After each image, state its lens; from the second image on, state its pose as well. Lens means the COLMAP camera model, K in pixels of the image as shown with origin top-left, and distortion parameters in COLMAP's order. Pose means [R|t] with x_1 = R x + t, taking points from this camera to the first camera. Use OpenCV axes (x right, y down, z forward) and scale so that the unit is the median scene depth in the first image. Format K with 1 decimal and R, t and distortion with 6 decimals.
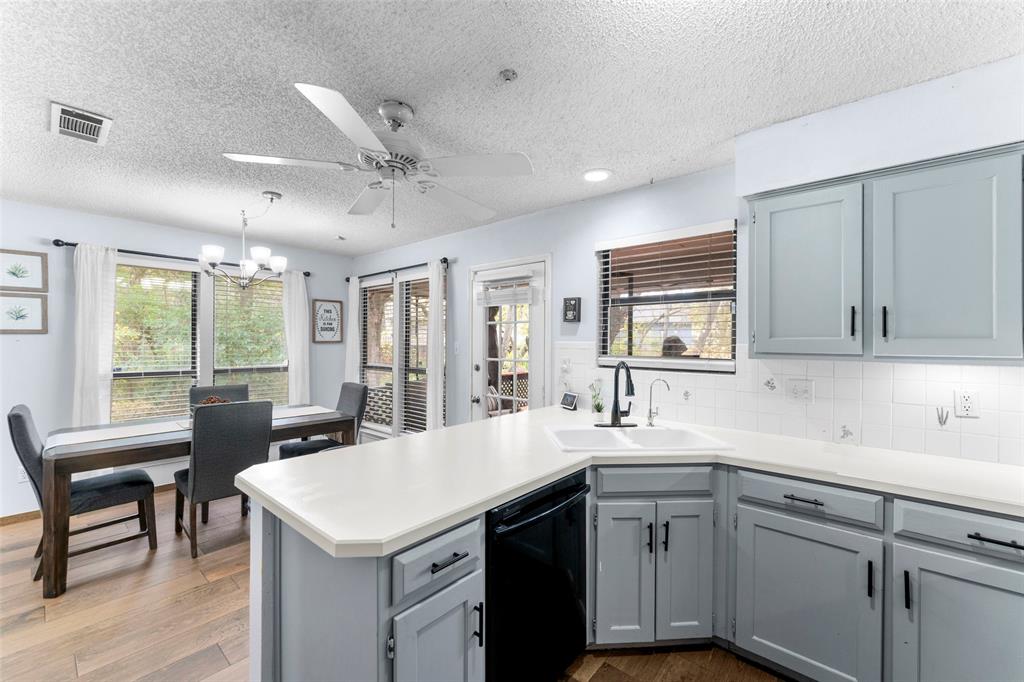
lens RADIAL K [[417.5, 0, 512.0], [0, 417.5, 341.0], [0, 0, 1]] dist [0.000111, 0.000134]
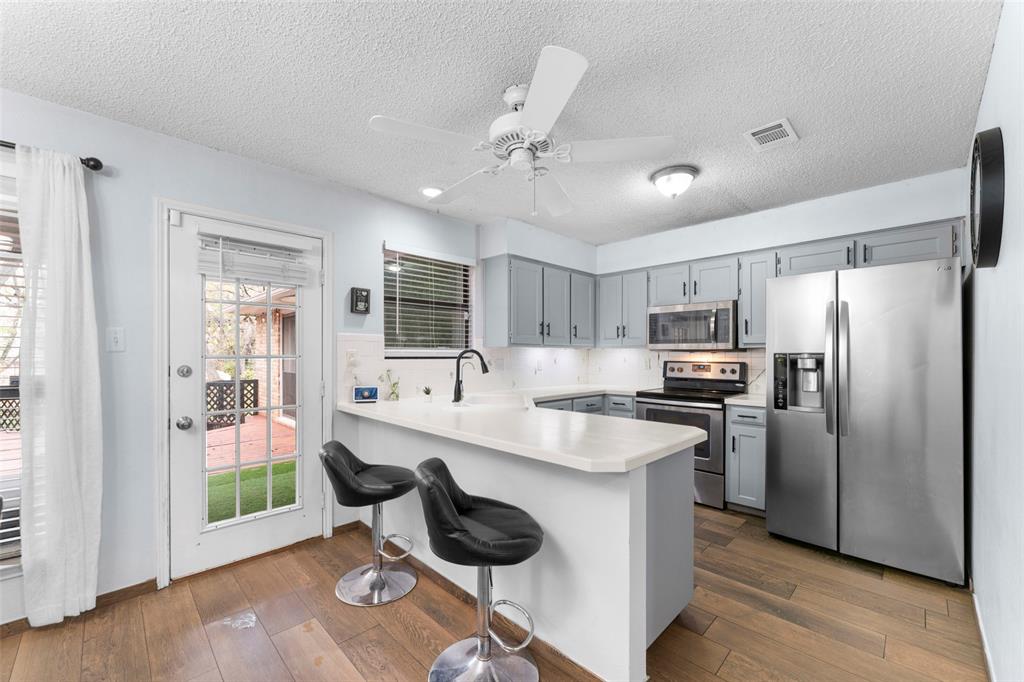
lens RADIAL K [[409.7, 0, 508.7], [0, 409.7, 352.1], [0, 0, 1]] dist [0.000668, 0.000024]
pose [[0.081114, -0.004488, 0.996695, -1.073172], [-0.002537, 0.999986, 0.004709, 0.053451], [-0.996702, -0.002911, 0.081102, 0.800992]]
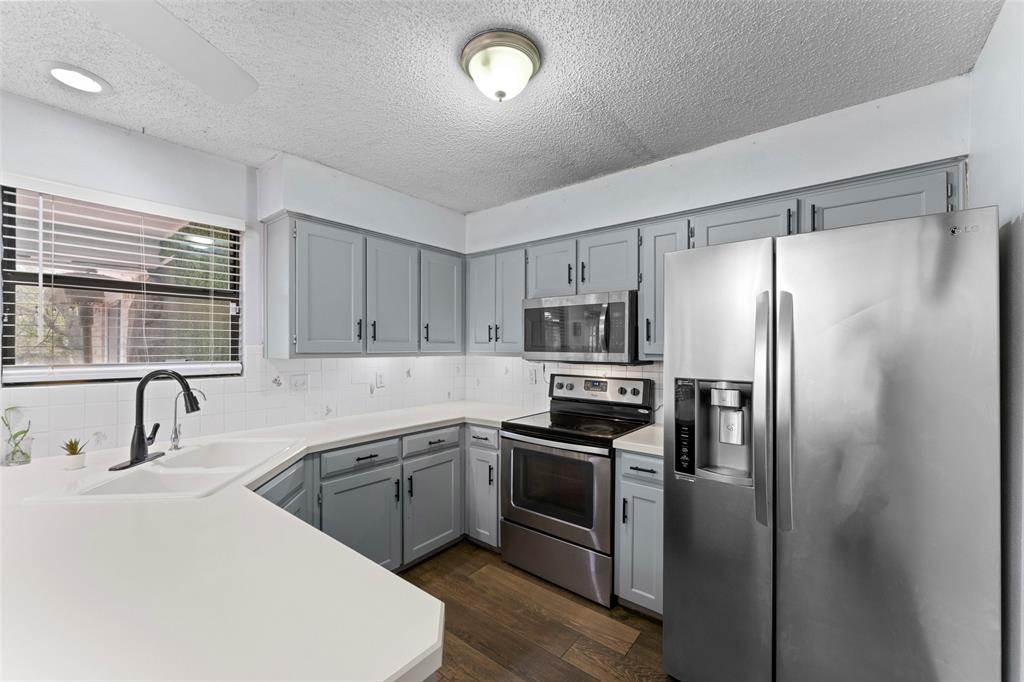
lens RADIAL K [[407.2, 0, 508.6], [0, 407.2, 346.7], [0, 0, 1]] dist [-0.001966, 0.000116]
pose [[-0.026403, -0.008781, 0.999613, -0.491539], [-0.003939, 0.999955, 0.008680, -0.001253], [-0.999644, -0.003708, -0.026437, 0.417709]]
